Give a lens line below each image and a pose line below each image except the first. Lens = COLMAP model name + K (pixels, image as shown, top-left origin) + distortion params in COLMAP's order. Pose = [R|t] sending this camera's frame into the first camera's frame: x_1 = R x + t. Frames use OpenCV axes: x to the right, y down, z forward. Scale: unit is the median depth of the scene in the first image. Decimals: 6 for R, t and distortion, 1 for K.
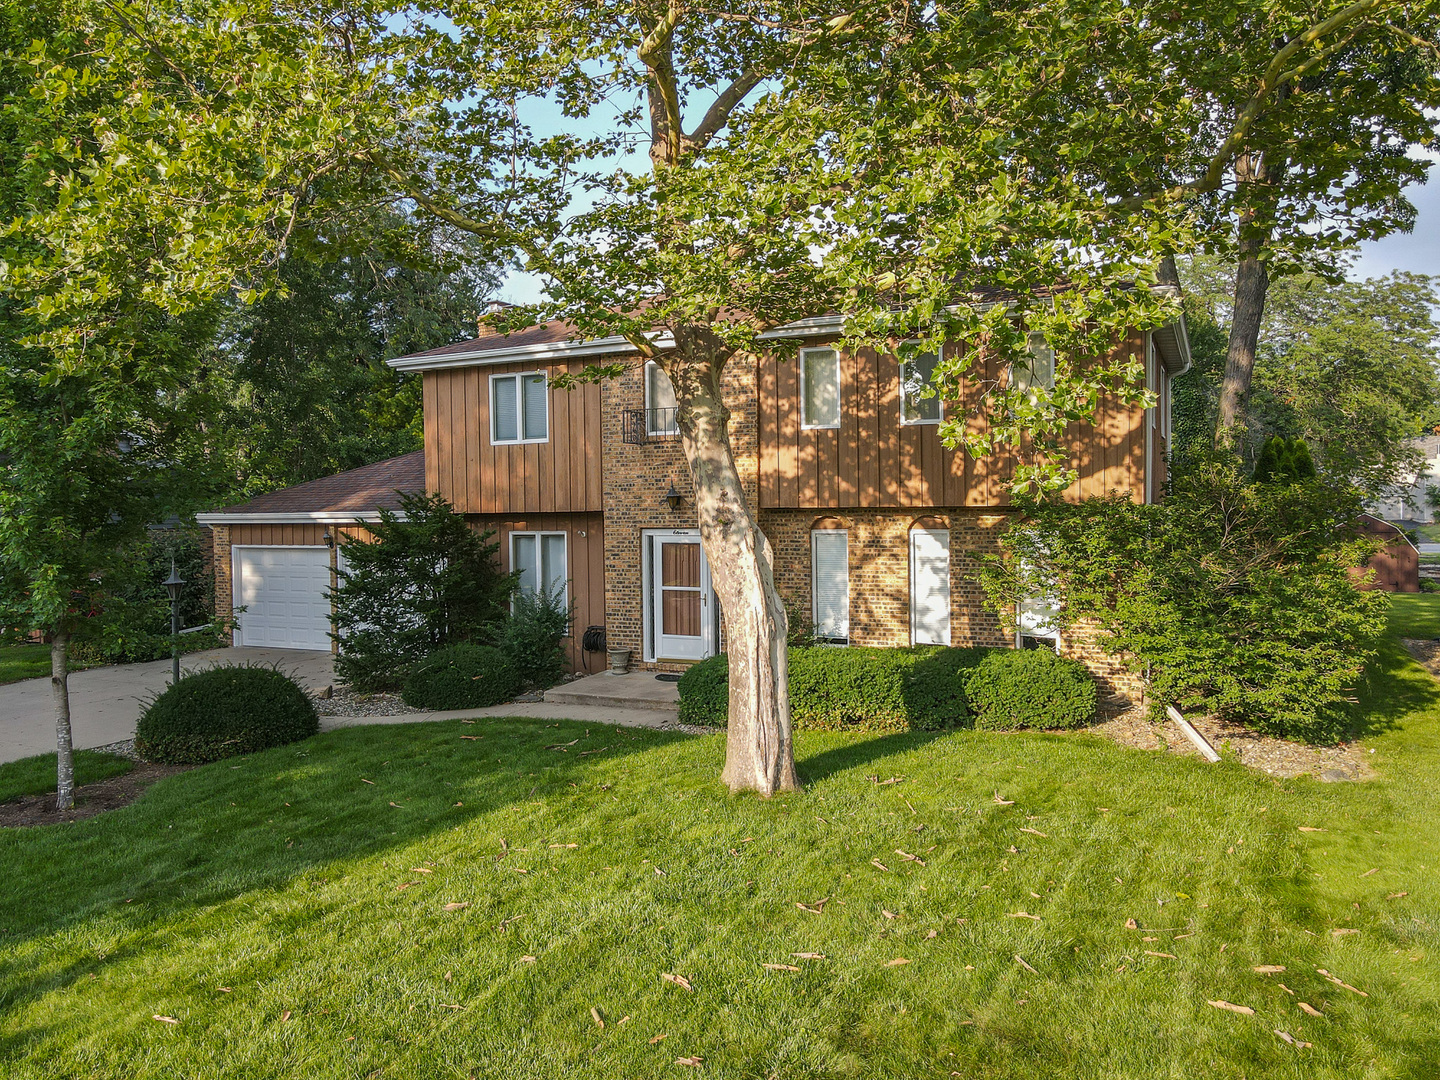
lens RADIAL K [[1057.5, 0, 720.0], [0, 1057.5, 540.0], [0, 0, 1]] dist [0.002927, 0.008578]
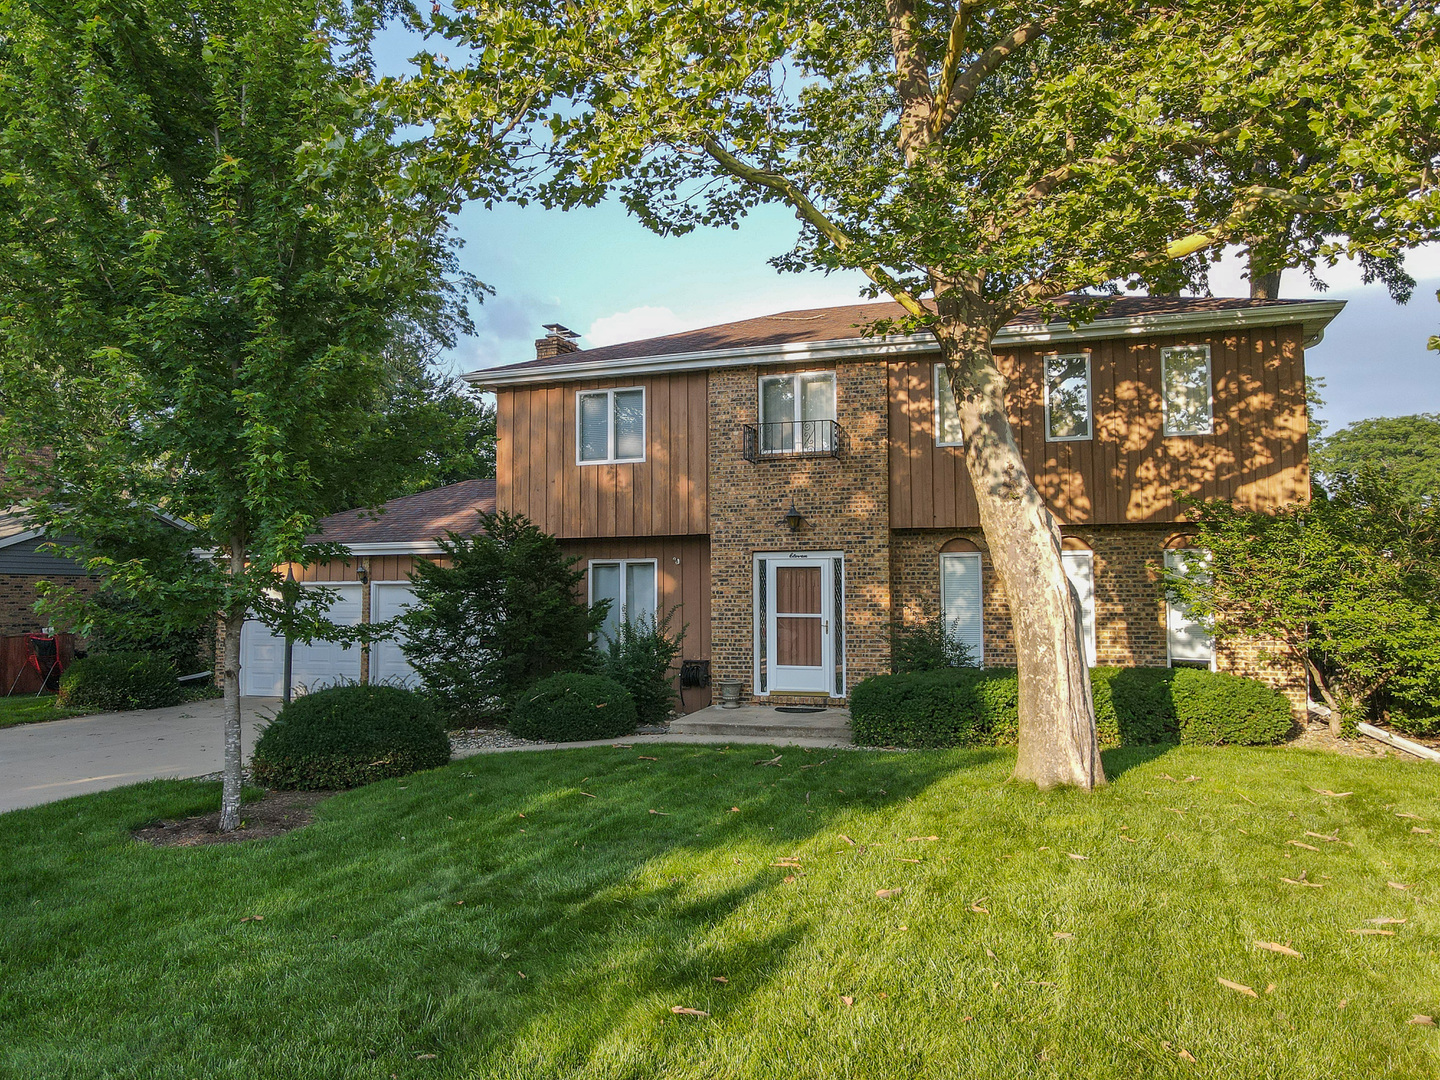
lens RADIAL K [[1057.5, 0, 720.0], [0, 1057.5, 540.0], [0, 0, 1]] dist [0.002927, 0.008578]
pose [[0.992522, 0.015199, 0.121112, -0.222917], [-0.003954, 0.995700, -0.092551, 0.067370], [-0.121998, 0.091380, 0.988315, 0.077101]]
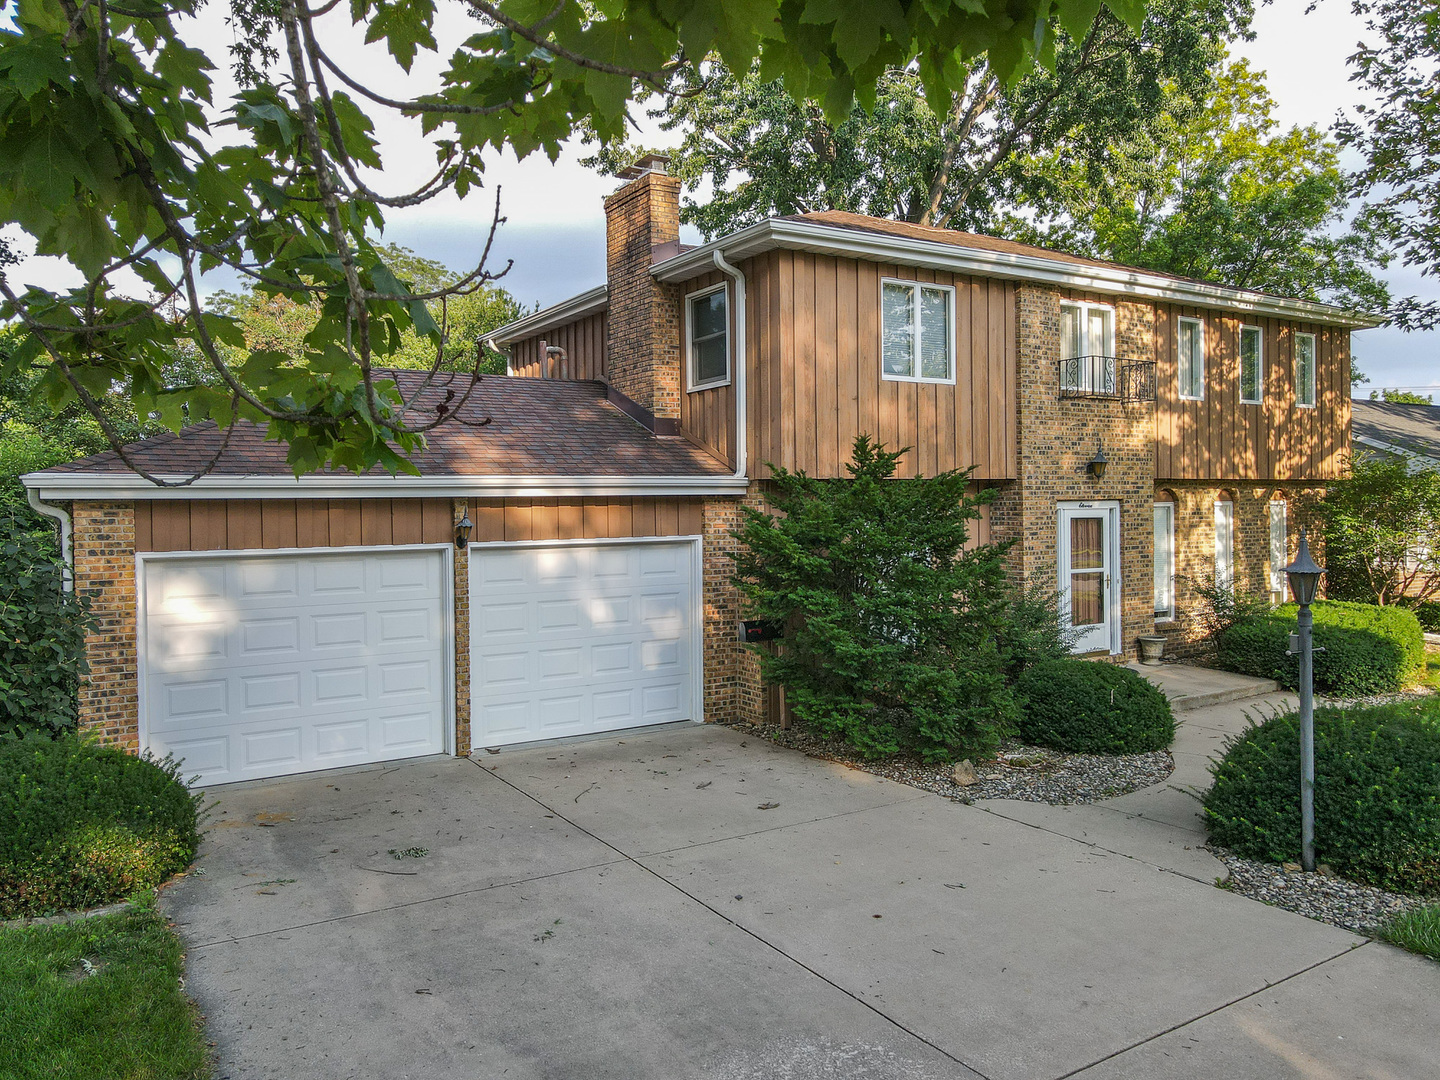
lens RADIAL K [[1057.5, 0, 720.0], [0, 1057.5, 540.0], [0, 0, 1]] dist [0.002927, 0.008578]
pose [[0.526782, -0.024144, 0.849658, -0.933538], [0.041388, 0.999139, 0.002732, 0.006792], [-0.848992, 0.033727, 0.527328, 0.807476]]
